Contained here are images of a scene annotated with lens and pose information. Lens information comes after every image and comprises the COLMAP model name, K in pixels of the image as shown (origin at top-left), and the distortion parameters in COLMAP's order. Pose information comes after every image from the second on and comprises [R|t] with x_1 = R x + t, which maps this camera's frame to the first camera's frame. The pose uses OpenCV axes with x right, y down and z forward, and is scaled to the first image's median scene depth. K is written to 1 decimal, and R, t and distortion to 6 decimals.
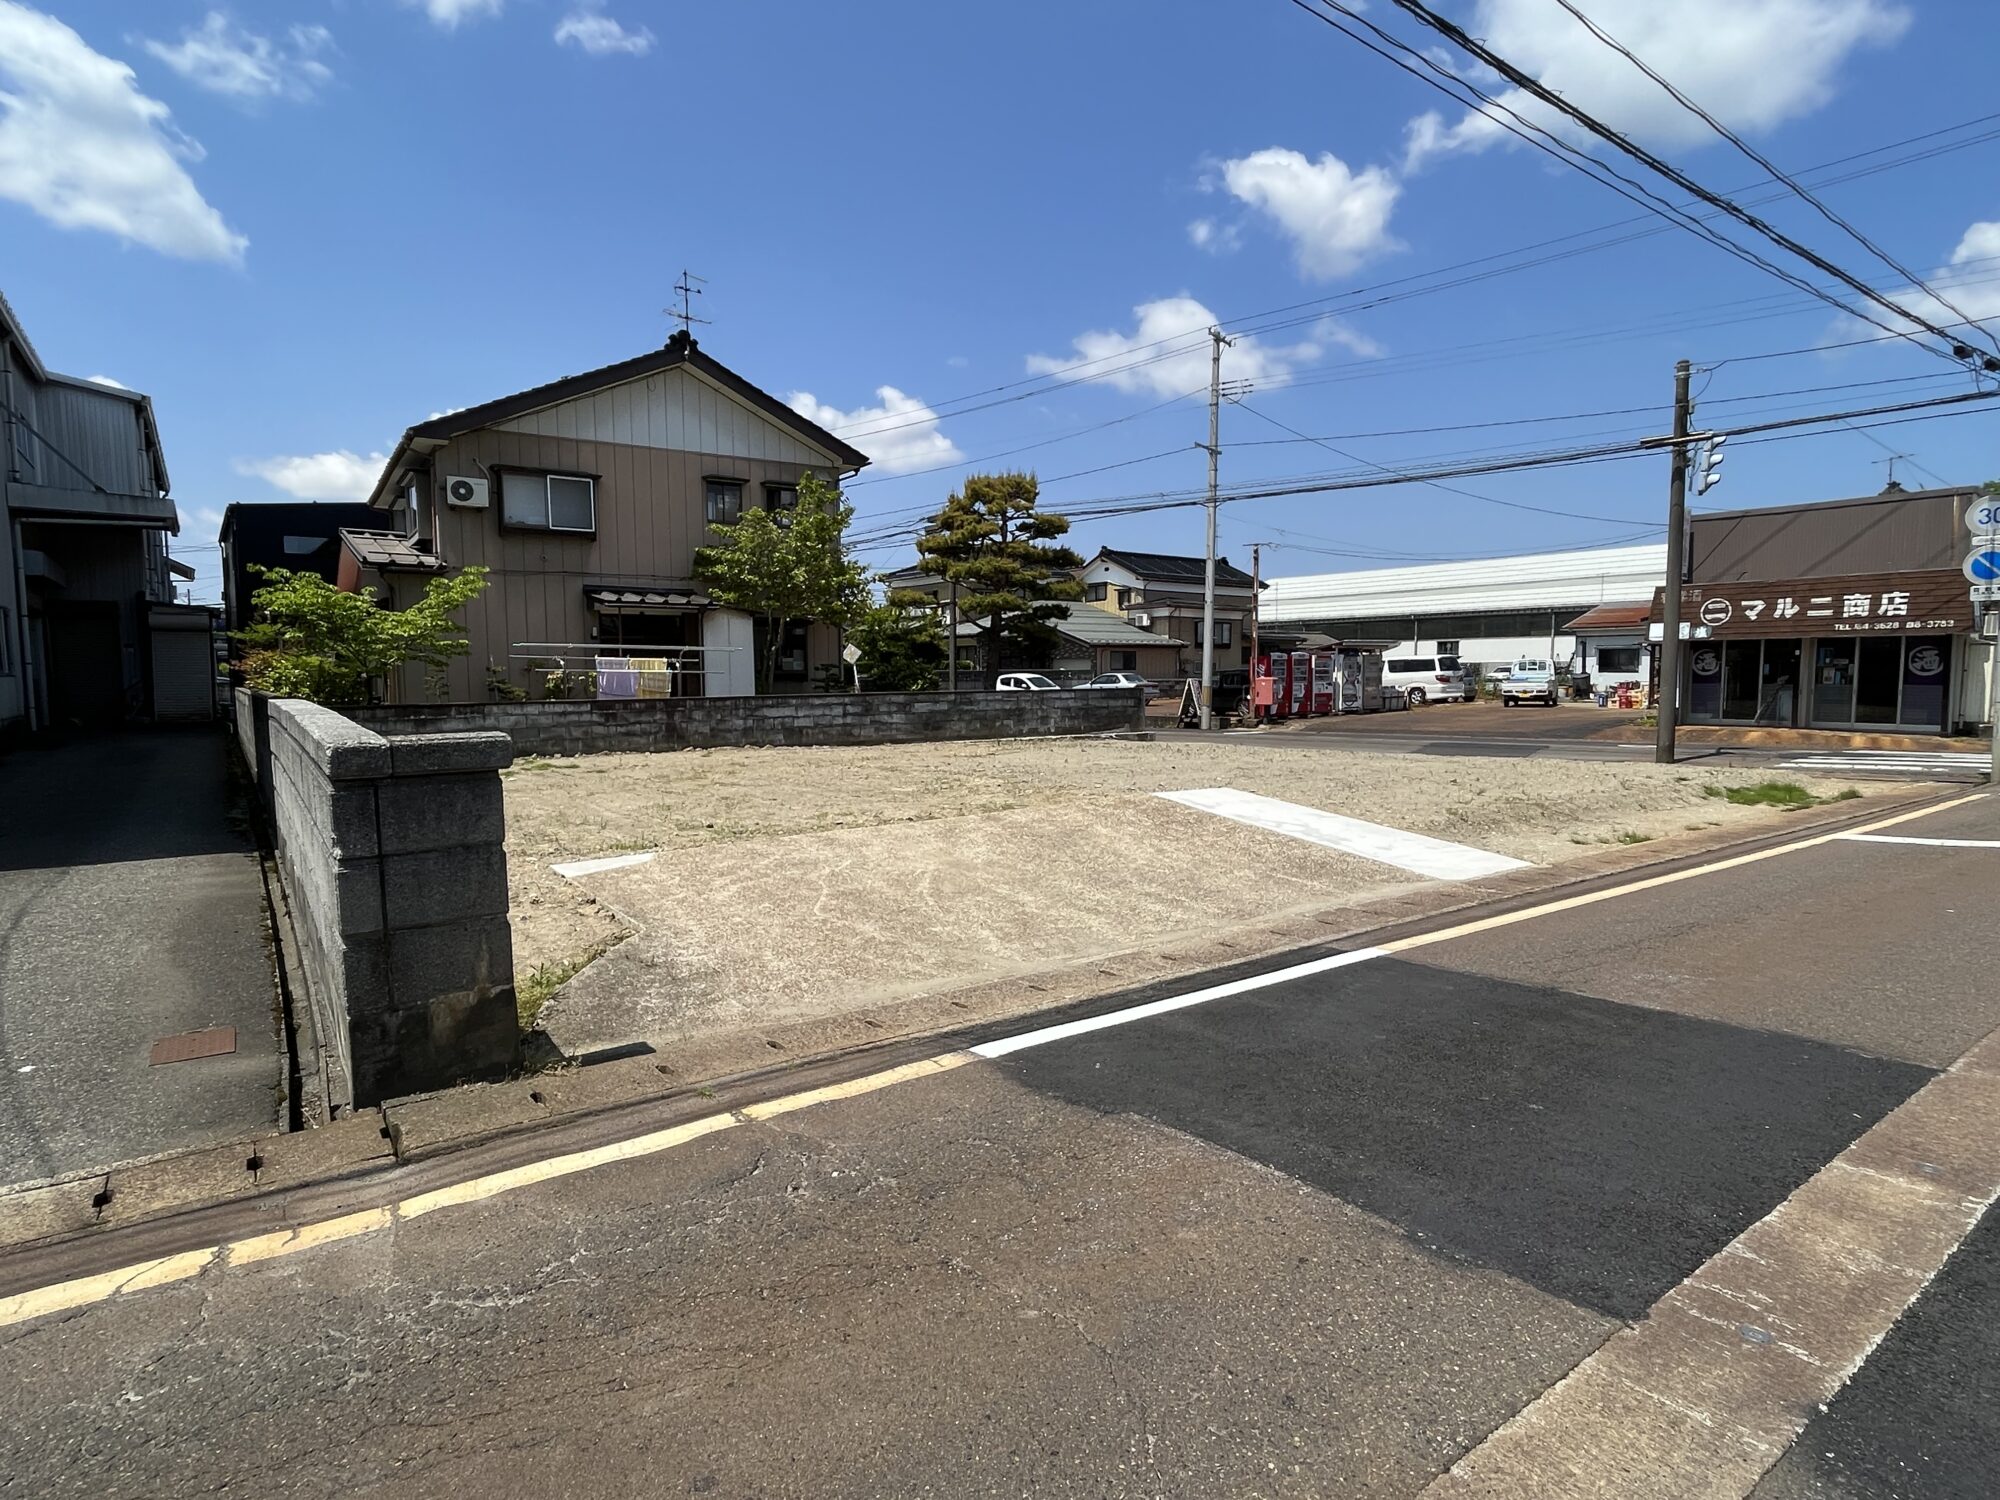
lens RADIAL K [[1053.7, 0, 985.1], [0, 1053.7, 758.5], [0, 0, 1]] dist [-0.003810, -0.000163]
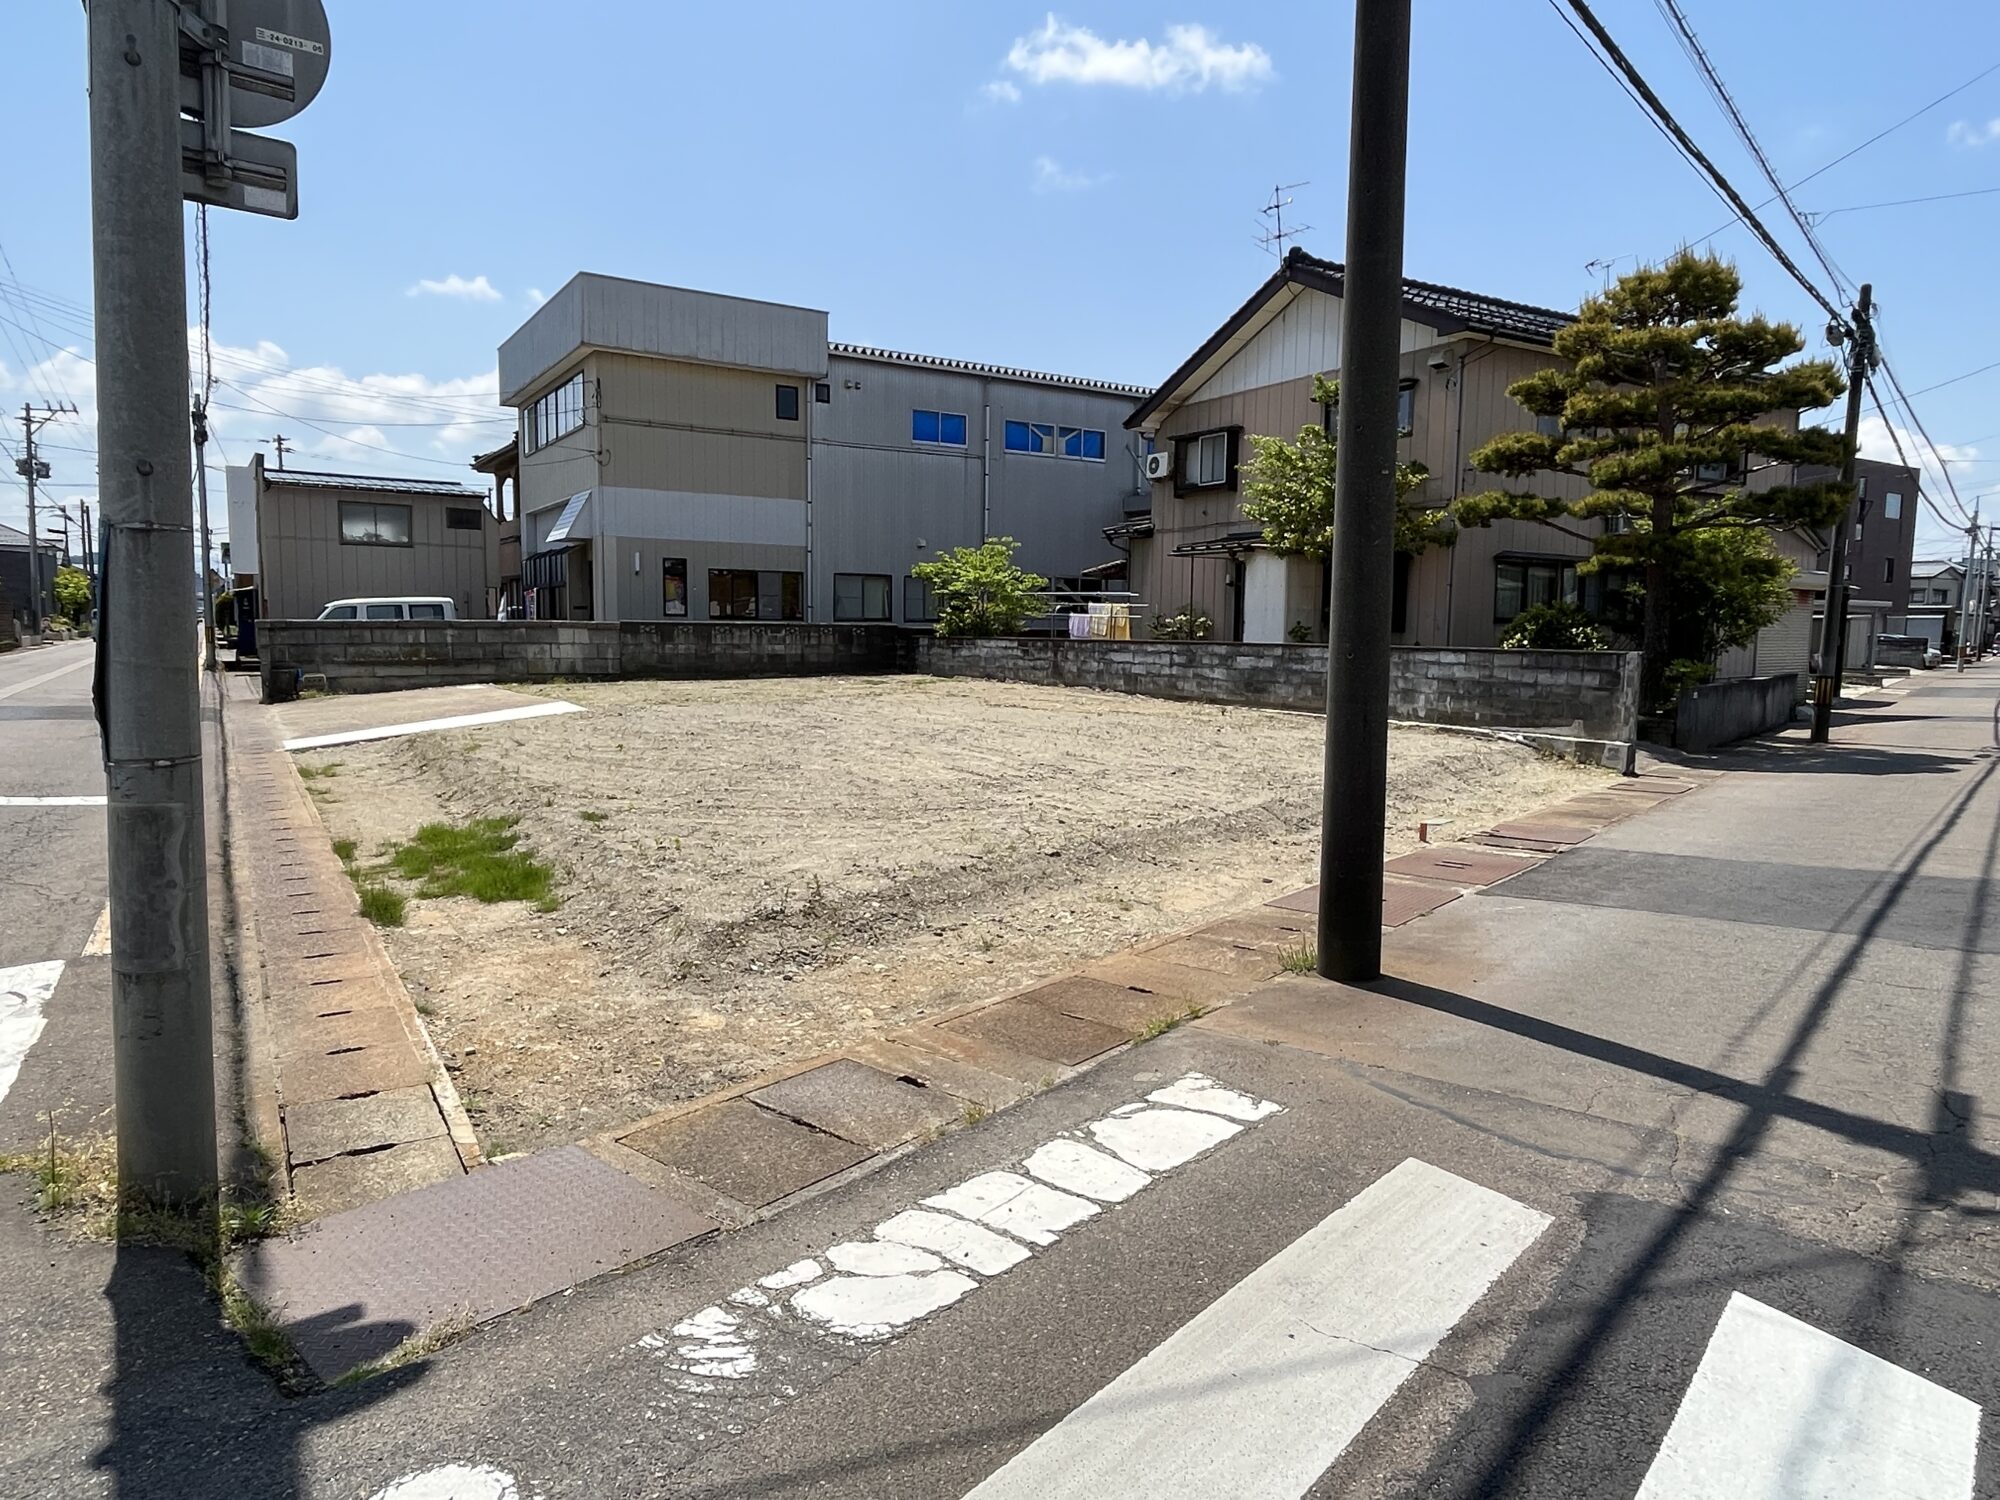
lens RADIAL K [[1220.5, 0, 980.2], [0, 1220.5, 756.1], [0, 0, 1]] dist [0.001275, -0.004684]
pose [[-0.072629, 0.110795, -0.991186, 0.822043], [-0.094141, 0.988612, 0.117405, -0.063840], [0.992906, 0.101838, -0.061372, 0.816397]]
